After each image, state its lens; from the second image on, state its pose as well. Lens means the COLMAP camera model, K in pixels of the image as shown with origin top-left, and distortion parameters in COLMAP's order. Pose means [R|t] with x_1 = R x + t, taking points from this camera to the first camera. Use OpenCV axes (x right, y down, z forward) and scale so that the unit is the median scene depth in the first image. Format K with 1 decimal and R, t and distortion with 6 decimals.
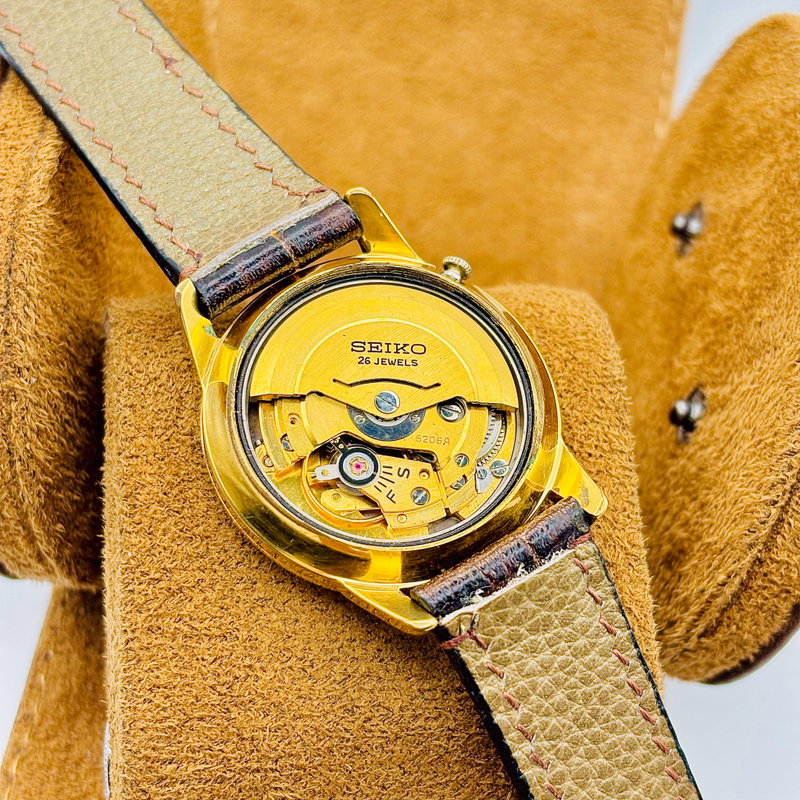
lens RADIAL K [[1653.6, 0, 400.0], [0, 1653.6, 400.0], [0, 0, 1]] dist [0.417392, -0.162095]
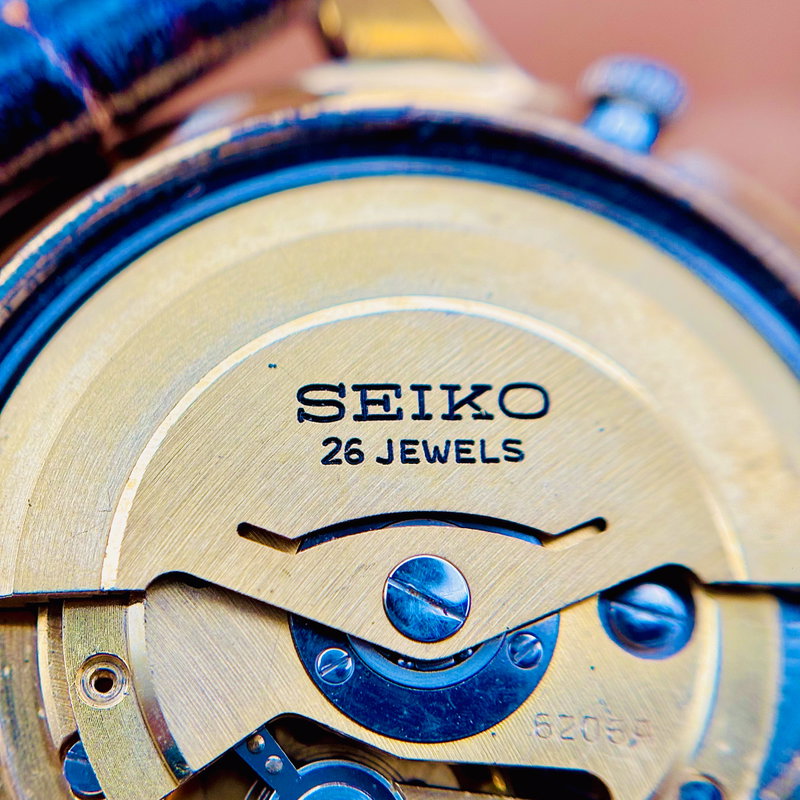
lens RADIAL K [[1603.6, 0, 381.5], [0, 1603.6, 415.8], [0, 0, 1]] dist [0.494485, 0.124008]
pose [[0.998958, -0.040121, -0.021738, -0.008333], [0.042832, 0.988730, 0.143451, -0.071471], [0.015737, -0.144232, 0.989419, 0.721674]]
